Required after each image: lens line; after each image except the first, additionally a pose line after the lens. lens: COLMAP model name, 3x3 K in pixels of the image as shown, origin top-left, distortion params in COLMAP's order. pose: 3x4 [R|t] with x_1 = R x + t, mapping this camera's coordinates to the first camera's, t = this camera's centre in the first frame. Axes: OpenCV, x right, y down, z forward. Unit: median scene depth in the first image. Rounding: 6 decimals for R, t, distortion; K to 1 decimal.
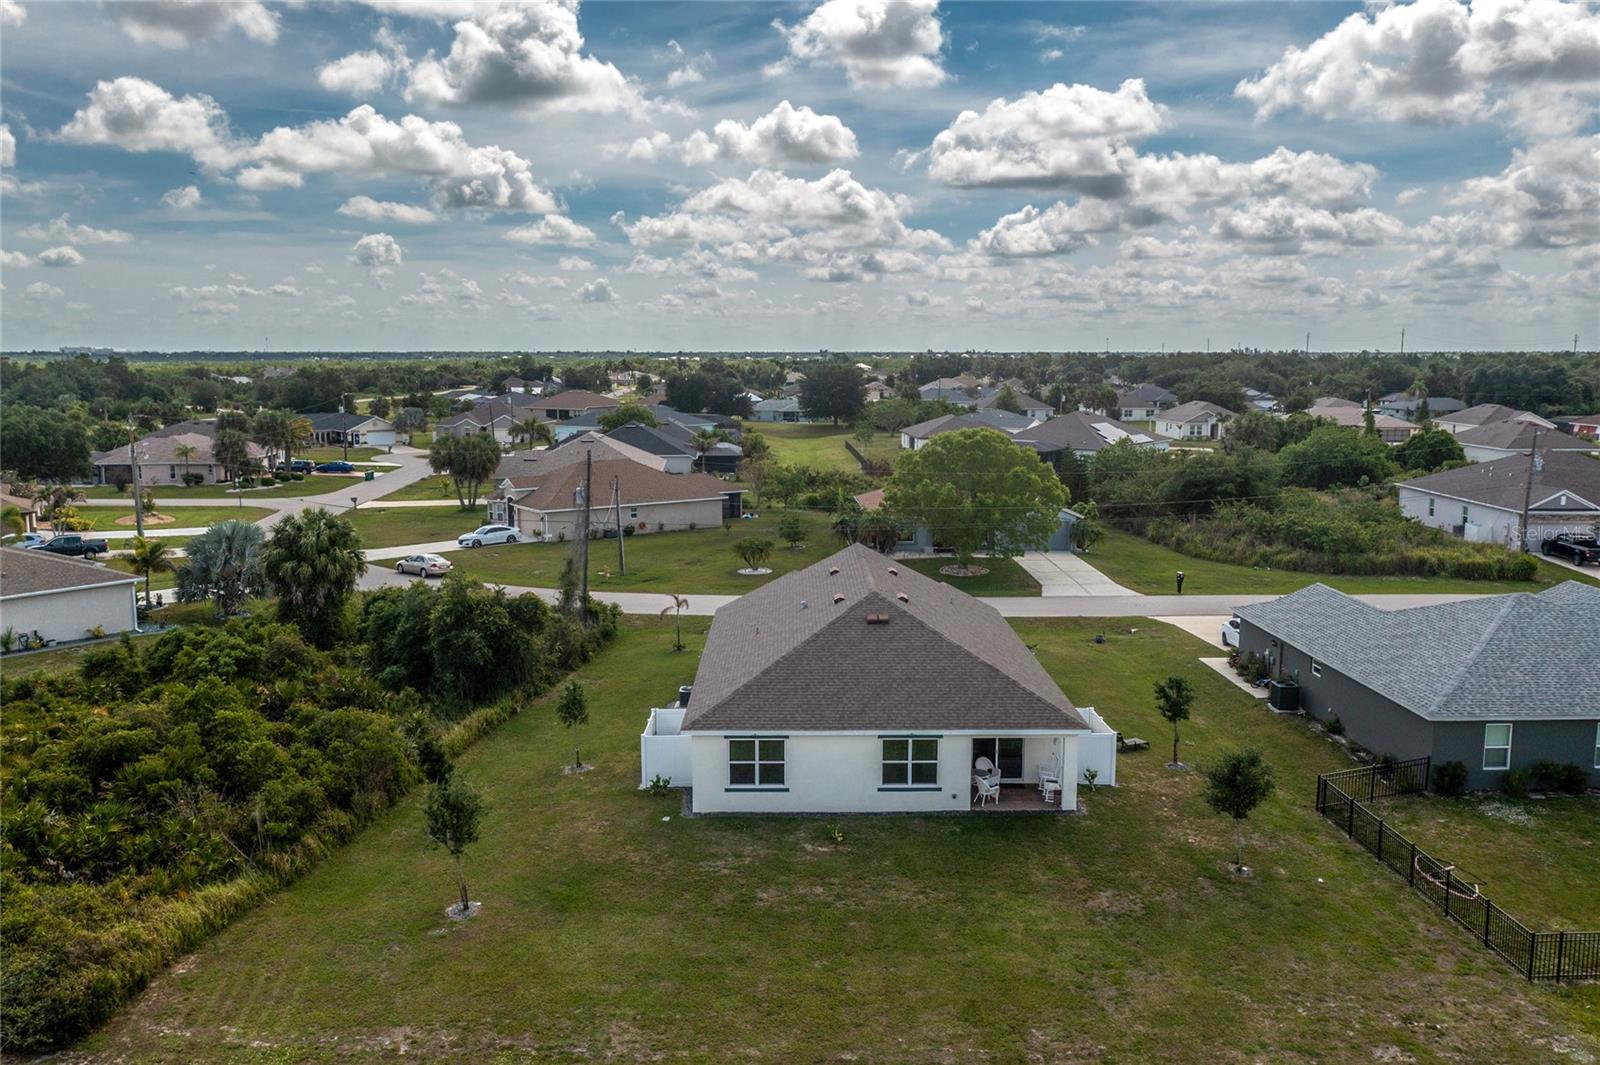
lens RADIAL K [[1286.8, 0, 792.2], [0, 1286.8, 456.5], [0, 0, 1]] dist [0.001319, -0.005267]
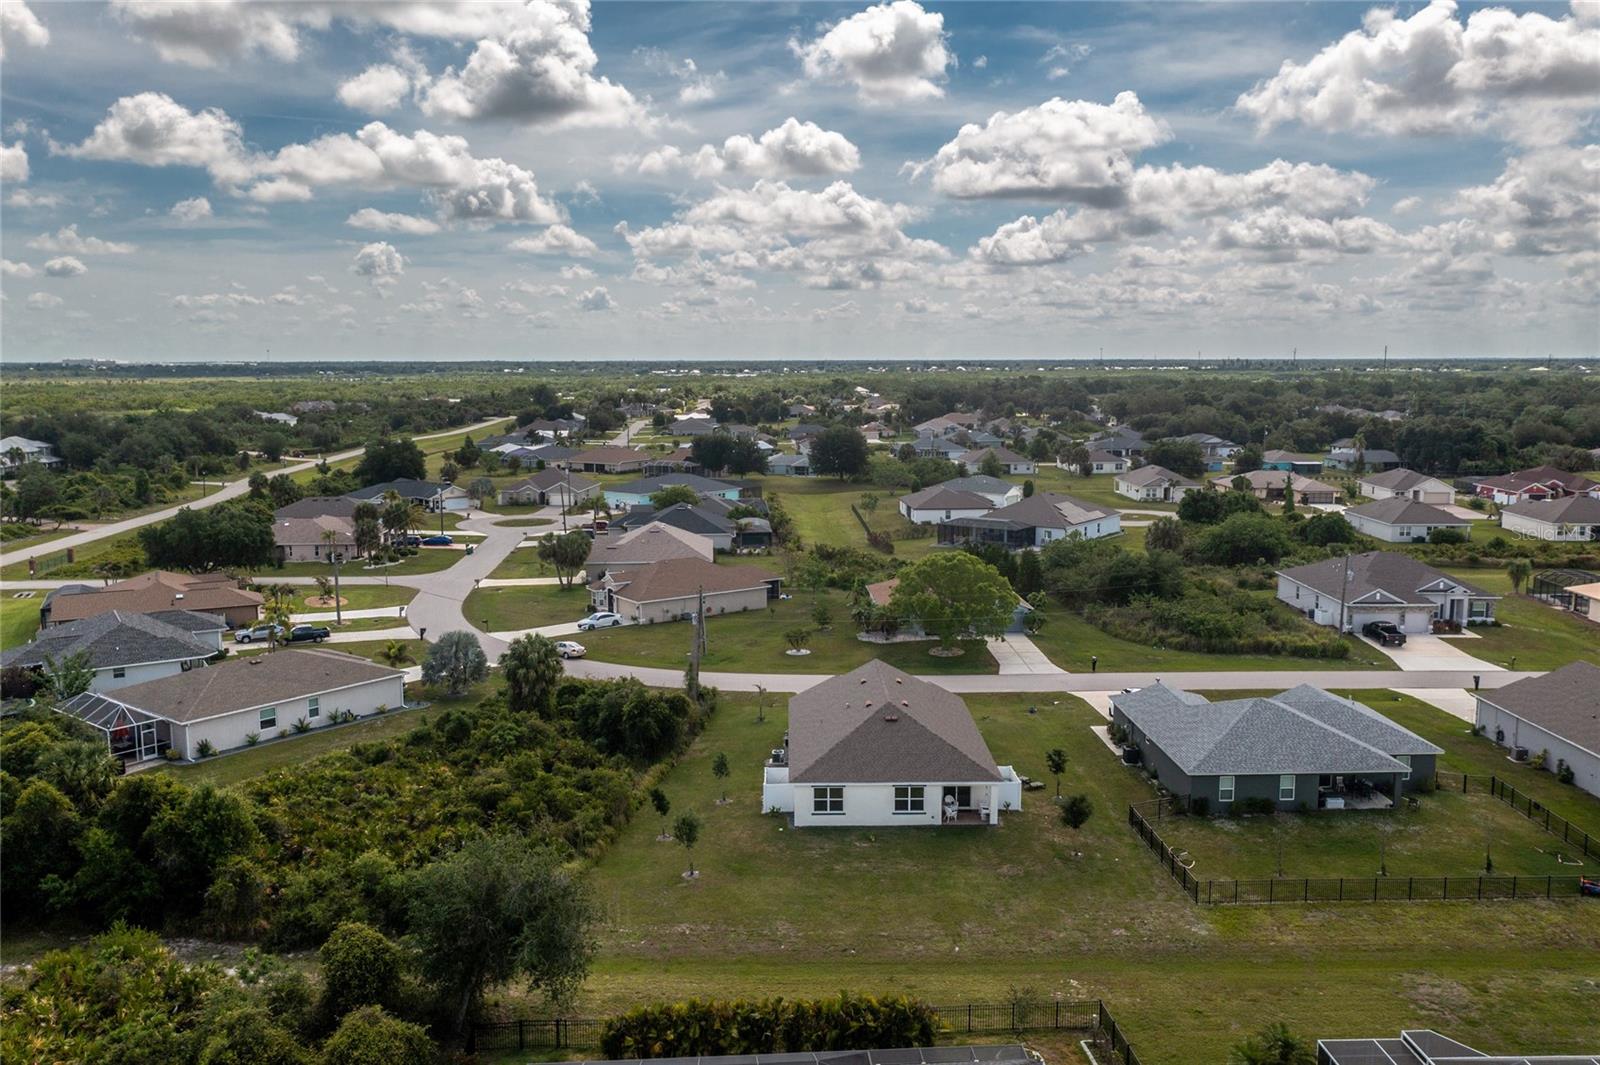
lens RADIAL K [[1278.6, 0, 794.7], [0, 1278.6, 531.7], [0, 0, 1]] dist [-0.000608, -0.002714]
pose [[0.999987, -0.003145, 0.003902, -0.035781], [0.002930, 0.998543, 0.053874, -0.110543], [-0.004066, -0.053862, 0.998540, -0.367490]]
